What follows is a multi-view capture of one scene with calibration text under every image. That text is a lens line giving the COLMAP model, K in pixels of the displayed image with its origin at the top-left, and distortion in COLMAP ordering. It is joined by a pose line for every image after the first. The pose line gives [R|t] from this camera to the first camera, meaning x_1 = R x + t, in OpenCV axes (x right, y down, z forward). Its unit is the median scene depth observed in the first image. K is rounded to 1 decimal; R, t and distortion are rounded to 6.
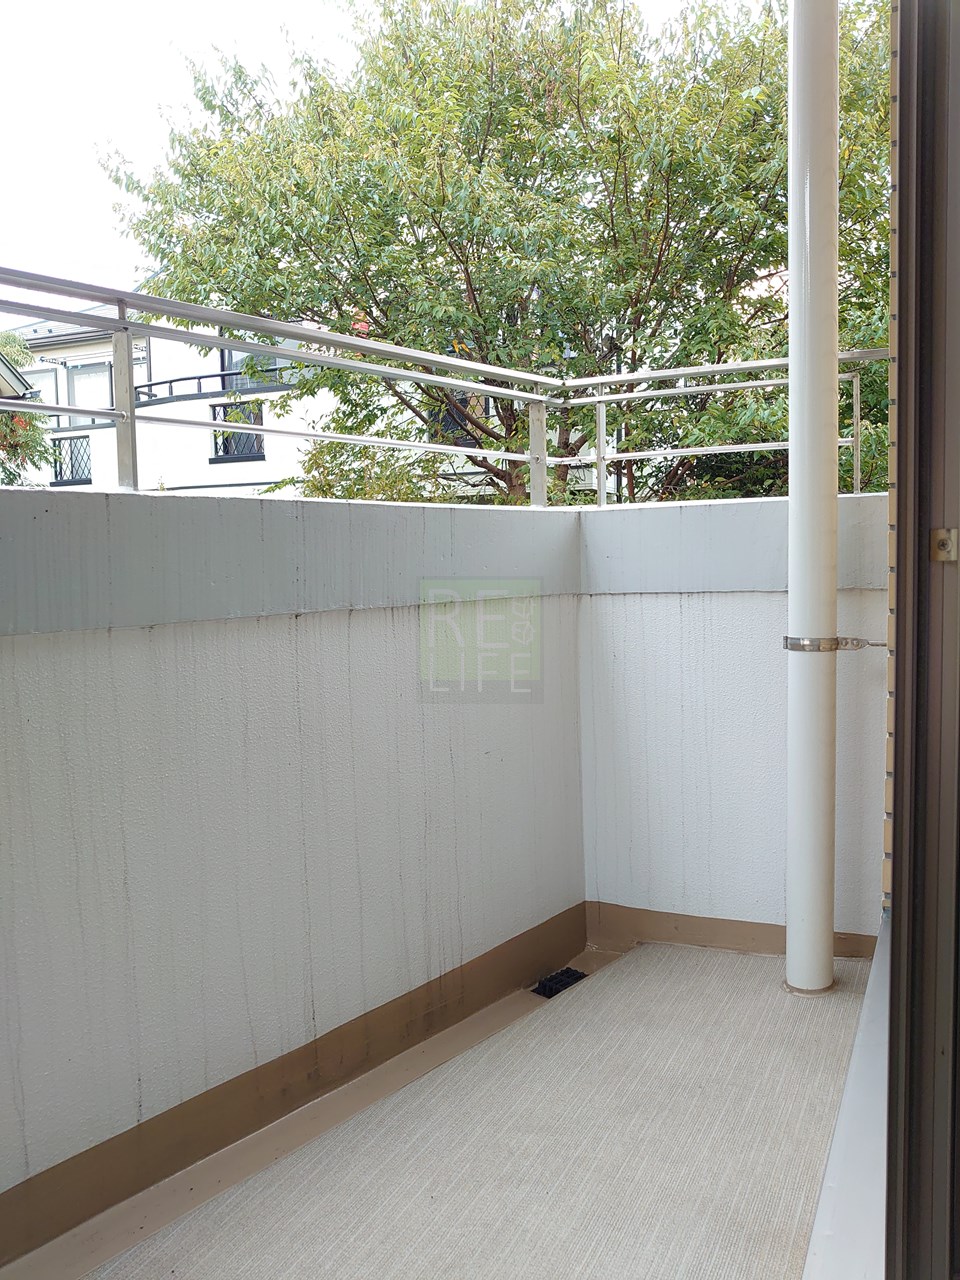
lens RADIAL K [[991.7, 0, 475.7], [0, 991.7, 643.0], [0, 0, 1]] dist [-0.017252, 0.000865]
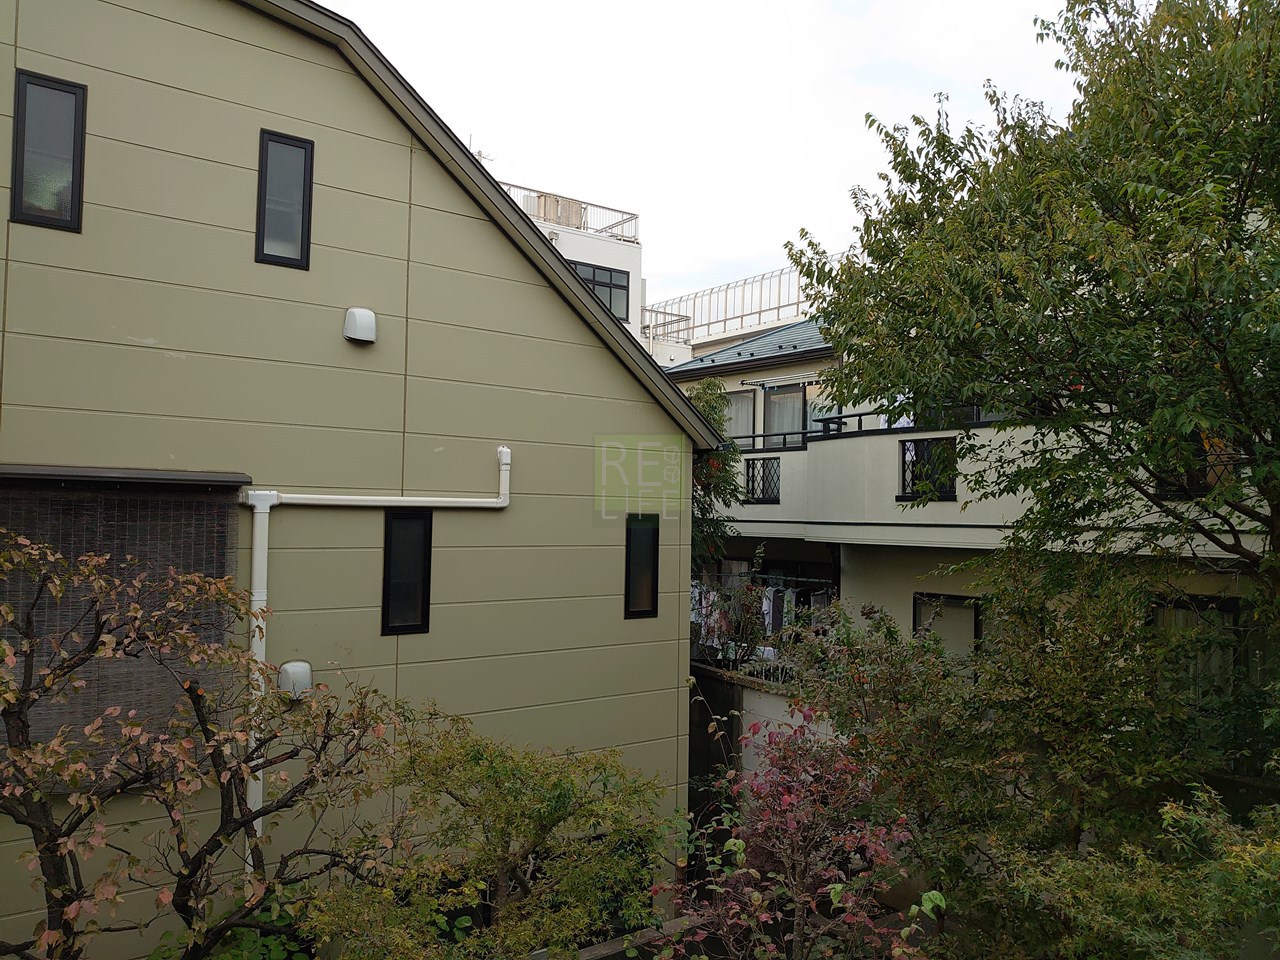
lens RADIAL K [[991.7, 0, 638.4], [0, 991.7, 477.0], [0, 0, 1]] dist [-0.017252, 0.000865]
pose [[0.867508, 0.020901, -0.496984, -0.013110], [-0.077633, 0.992563, -0.093768, -0.099316], [0.491328, 0.119926, 0.862679, 0.062212]]
